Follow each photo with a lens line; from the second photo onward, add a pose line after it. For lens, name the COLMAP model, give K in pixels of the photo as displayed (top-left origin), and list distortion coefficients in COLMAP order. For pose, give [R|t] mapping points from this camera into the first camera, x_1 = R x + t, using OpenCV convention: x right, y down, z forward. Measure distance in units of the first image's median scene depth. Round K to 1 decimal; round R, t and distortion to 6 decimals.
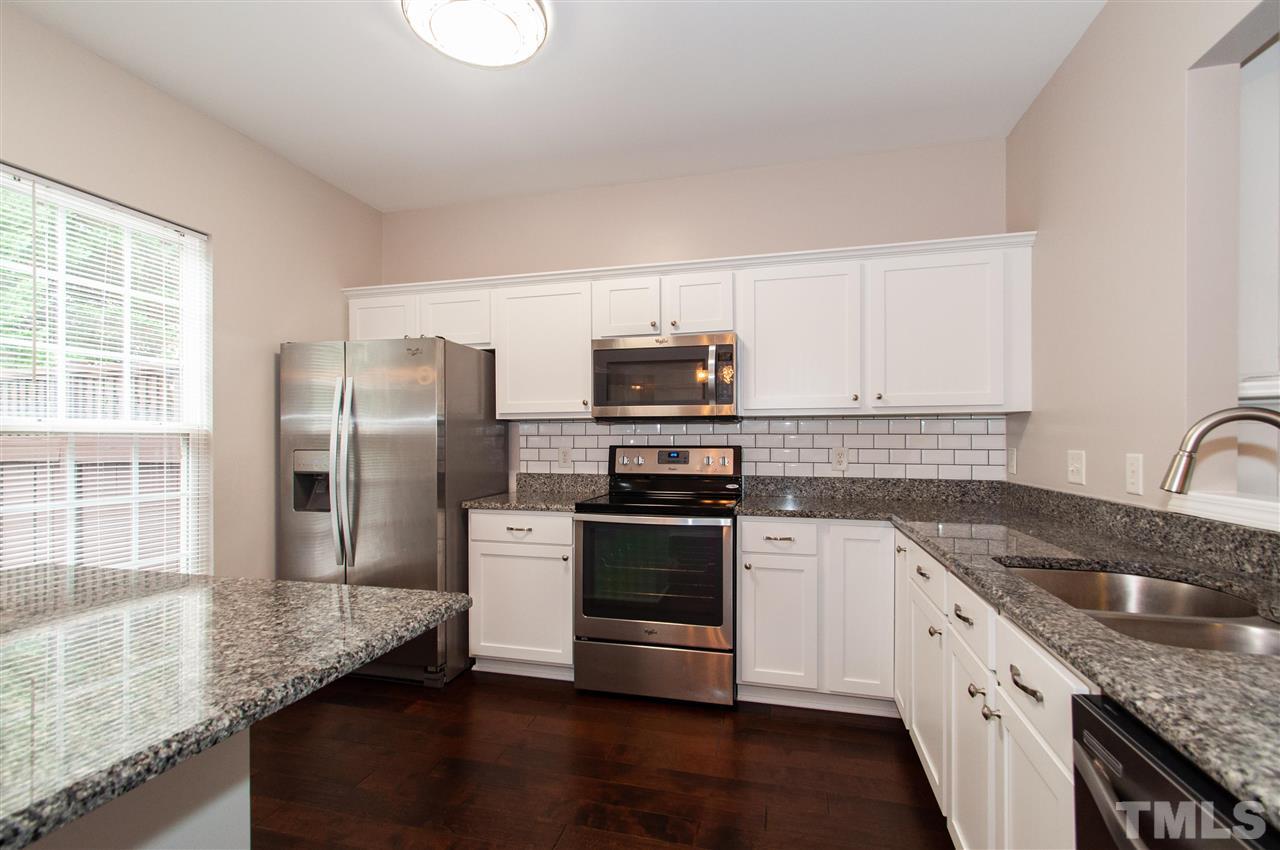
lens RADIAL K [[571.6, 0, 614.9], [0, 571.6, 436.2], [0, 0, 1]] dist [0.001232, 0.000588]
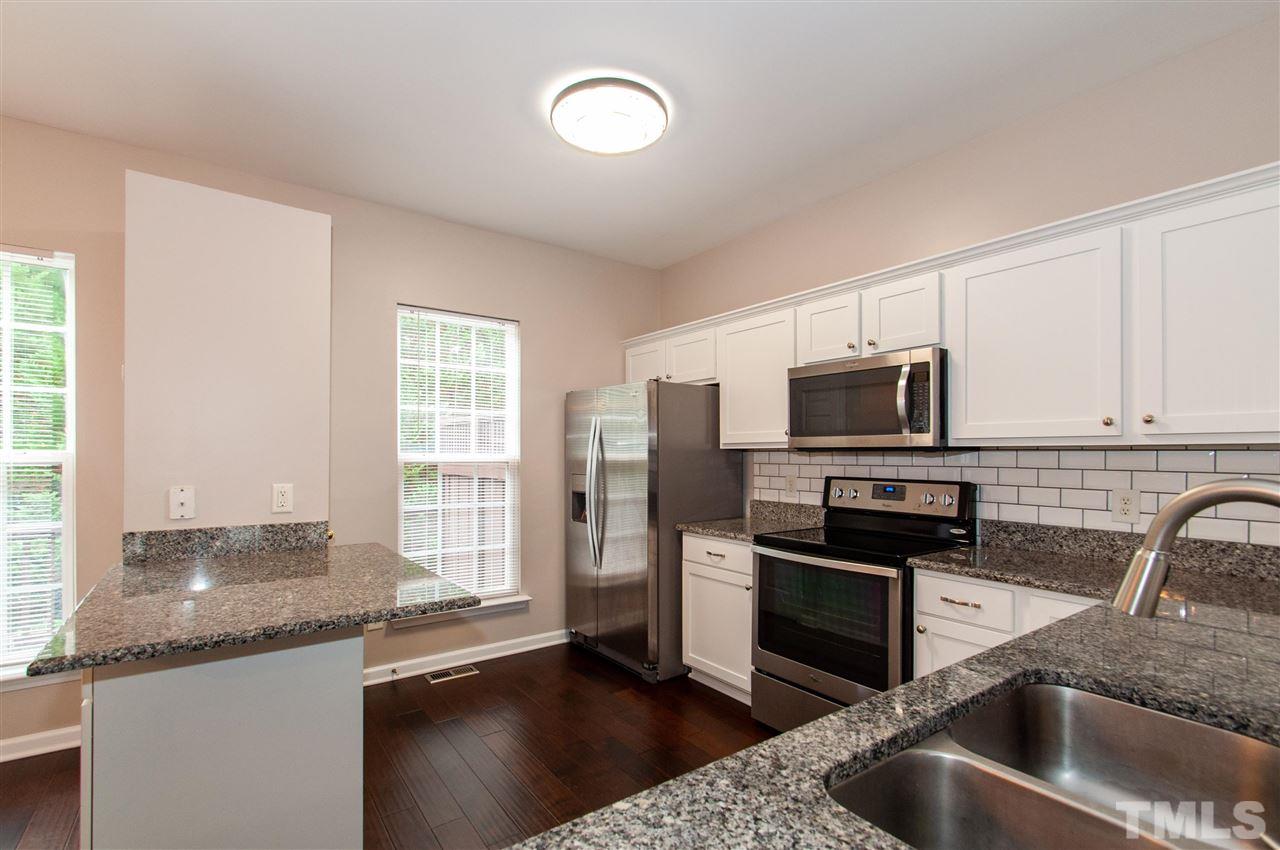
lens RADIAL K [[571.6, 0, 624.6], [0, 571.6, 451.8], [0, 0, 1]] dist [0.001232, 0.000588]
pose [[0.776388, 0.000288, -0.630255, 0.360762], [0.001254, 0.999997, 0.002002, -0.029196], [0.630254, -0.002345, 0.776385, 0.066505]]
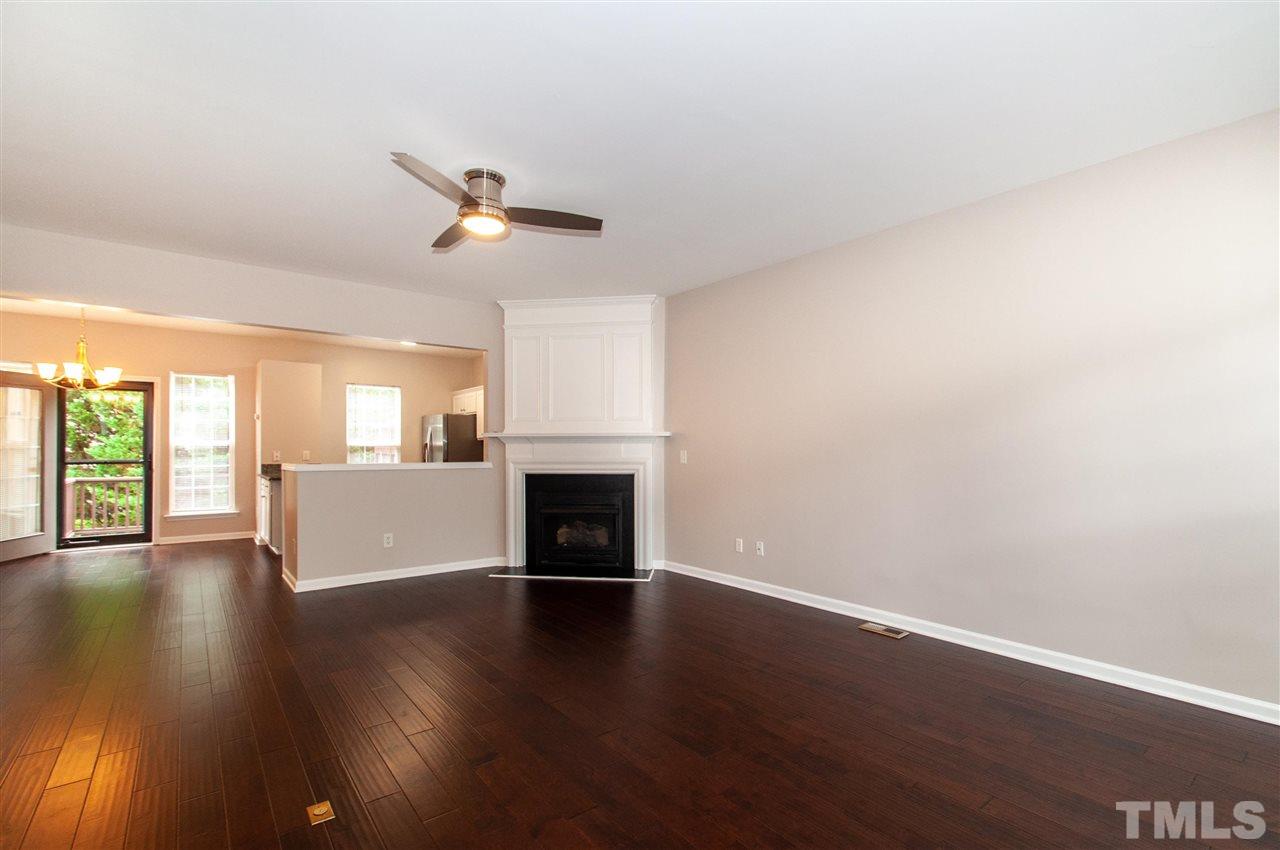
lens RADIAL K [[571.6, 0, 631.1], [0, 571.6, 429.4], [0, 0, 1]] dist [0.001232, 0.000588]
pose [[0.805539, -0.016272, -0.592319, 2.178561], [0.002766, 0.999715, -0.023701, -0.017068], [0.592536, 0.017454, 0.805355, -0.813928]]
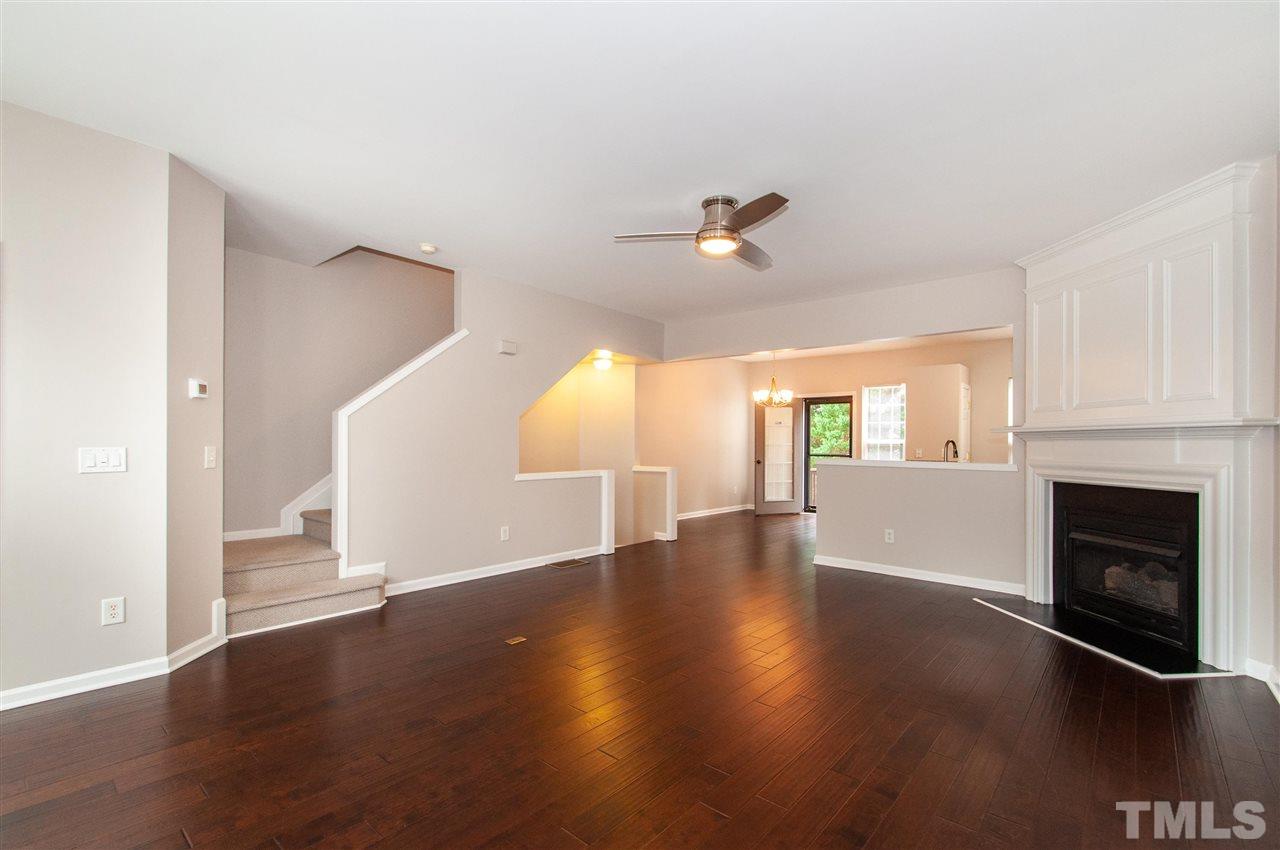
lens RADIAL K [[571.6, 0, 641.6], [0, 571.6, 444.8], [0, 0, 1]] dist [0.001232, 0.000588]
pose [[-0.430604, 0.000980, -0.902540, 2.498602], [0.001102, 0.999999, 0.000559, -0.008432], [0.902540, -0.000754, -0.430605, 0.264764]]
